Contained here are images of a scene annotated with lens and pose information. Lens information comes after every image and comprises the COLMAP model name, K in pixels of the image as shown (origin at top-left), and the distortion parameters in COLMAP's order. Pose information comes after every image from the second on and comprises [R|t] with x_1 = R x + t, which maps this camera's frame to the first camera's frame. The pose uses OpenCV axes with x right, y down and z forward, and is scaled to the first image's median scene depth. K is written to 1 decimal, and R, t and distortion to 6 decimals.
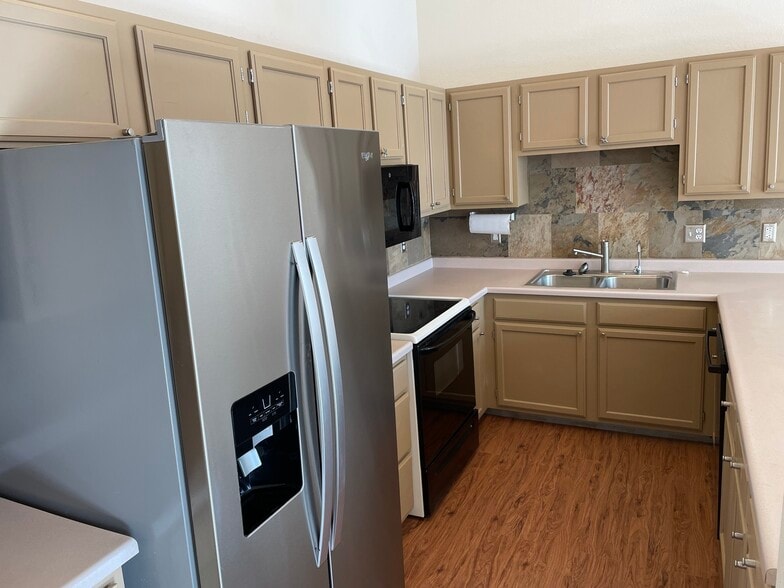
lens RADIAL K [[584.0, 0, 389.3], [0, 584.0, 288.1], [0, 0, 1]] dist [0.085438, -0.111212]
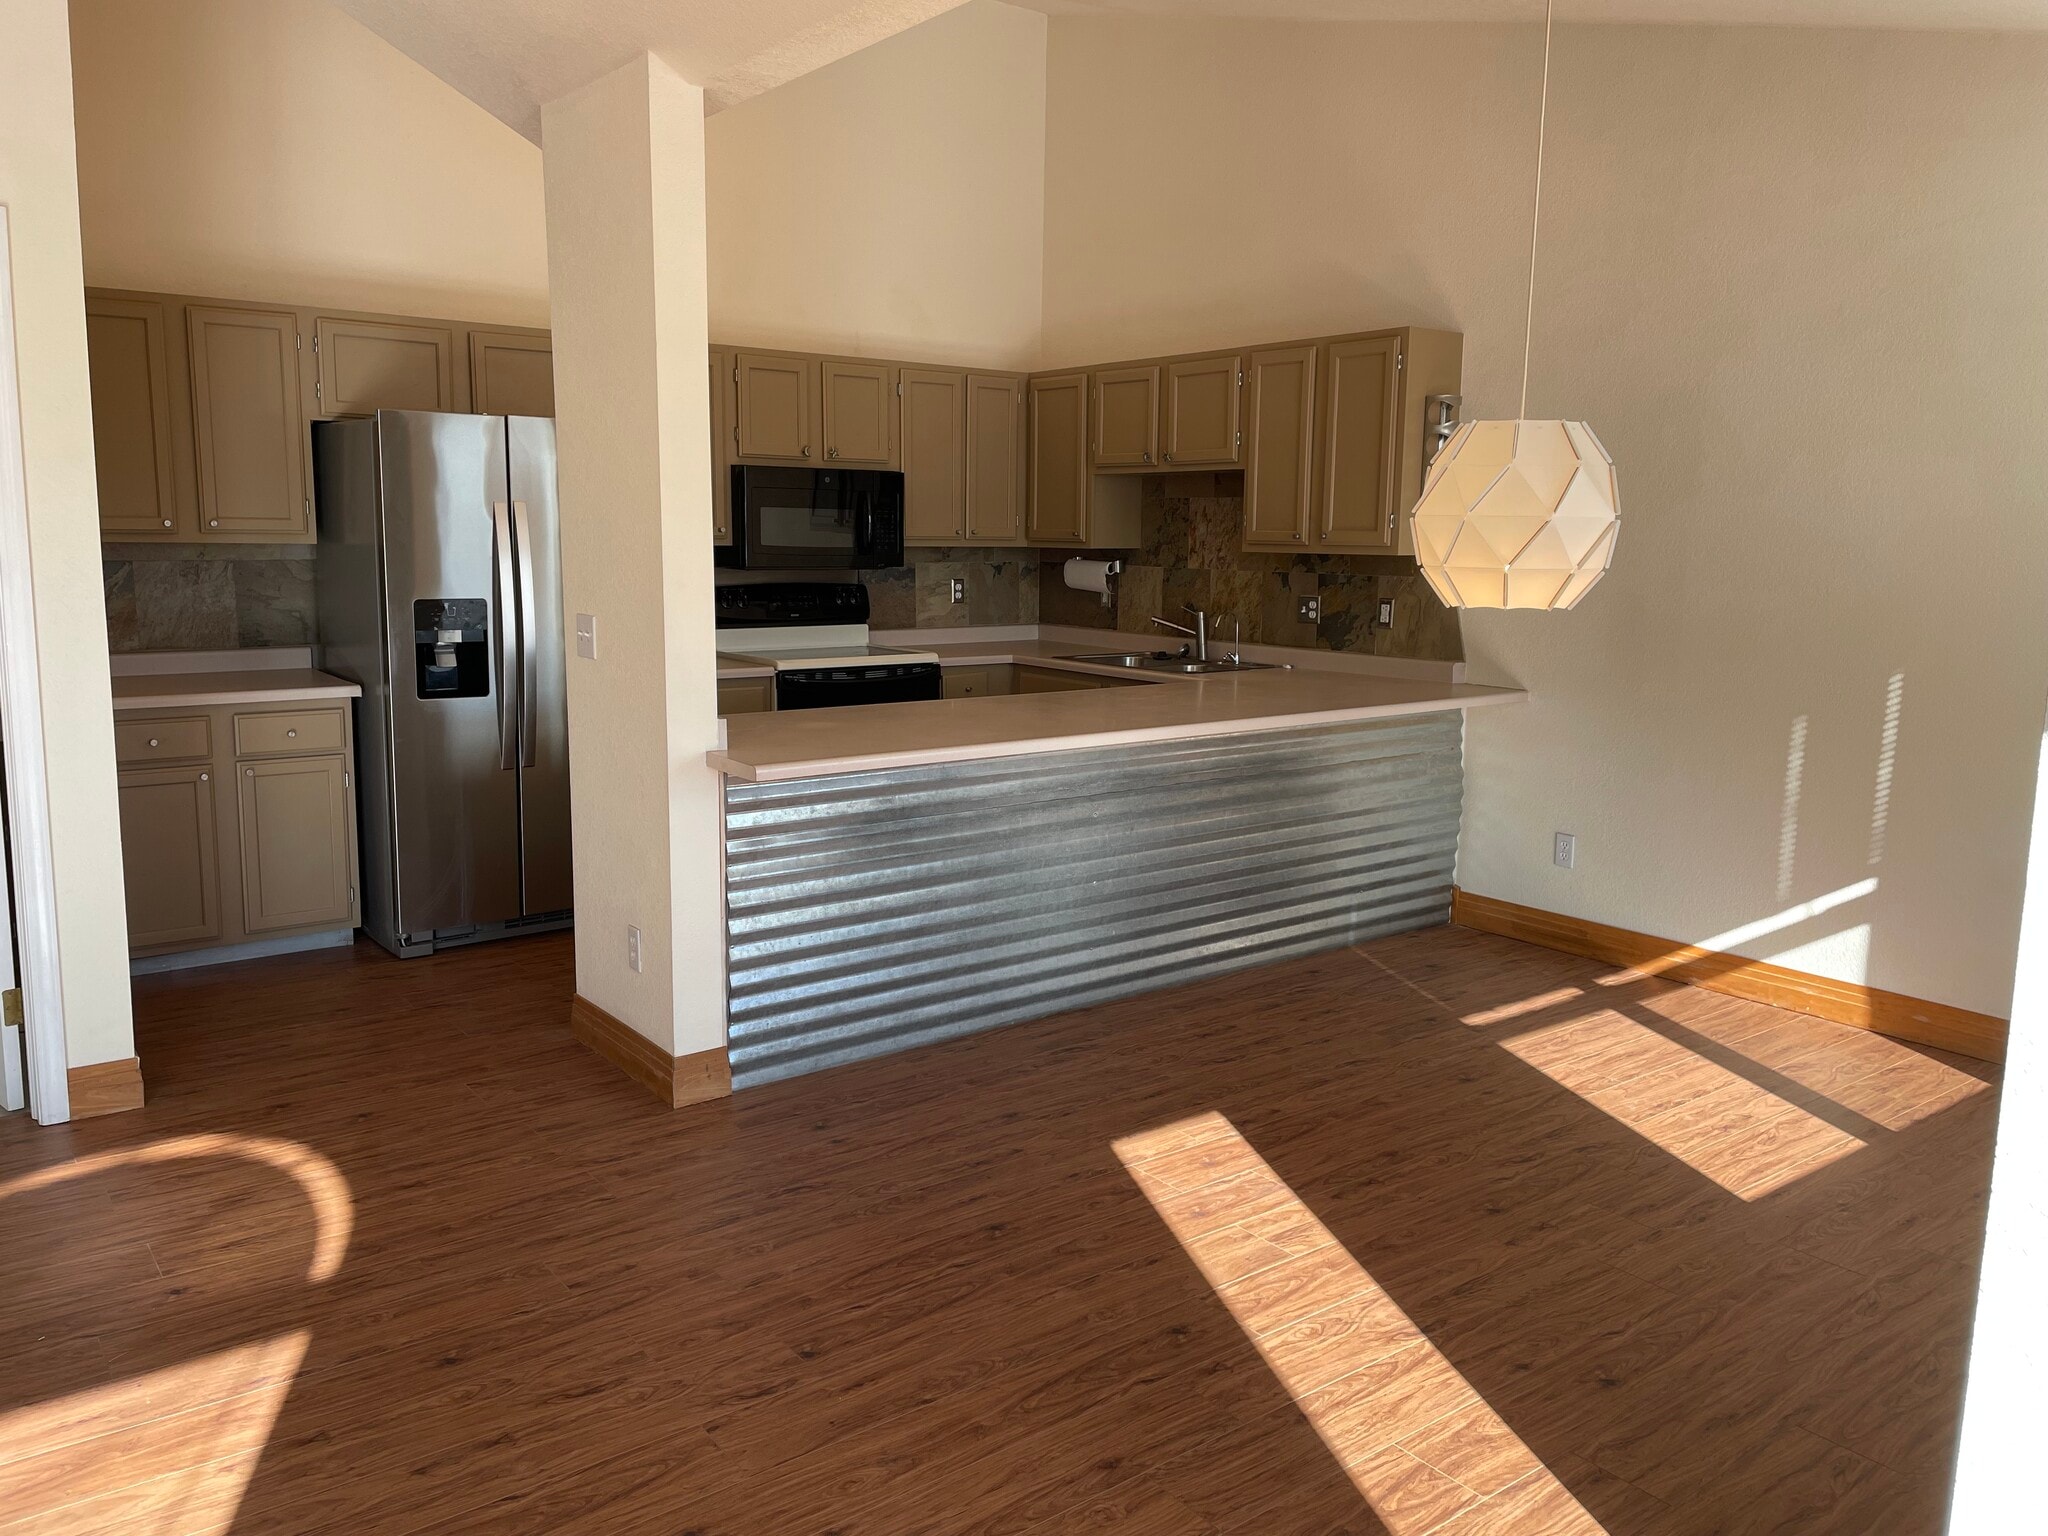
lens RADIAL K [[1525.5, 0, 1017.0], [0, 1525.5, 752.7], [0, 0, 1]] dist [0.085438, -0.111212]
pose [[0.890104, 0.140282, -0.433631, 0.946226], [-0.159763, 0.987118, -0.008602, 0.124230], [0.426839, 0.076935, 0.901049, -0.612579]]
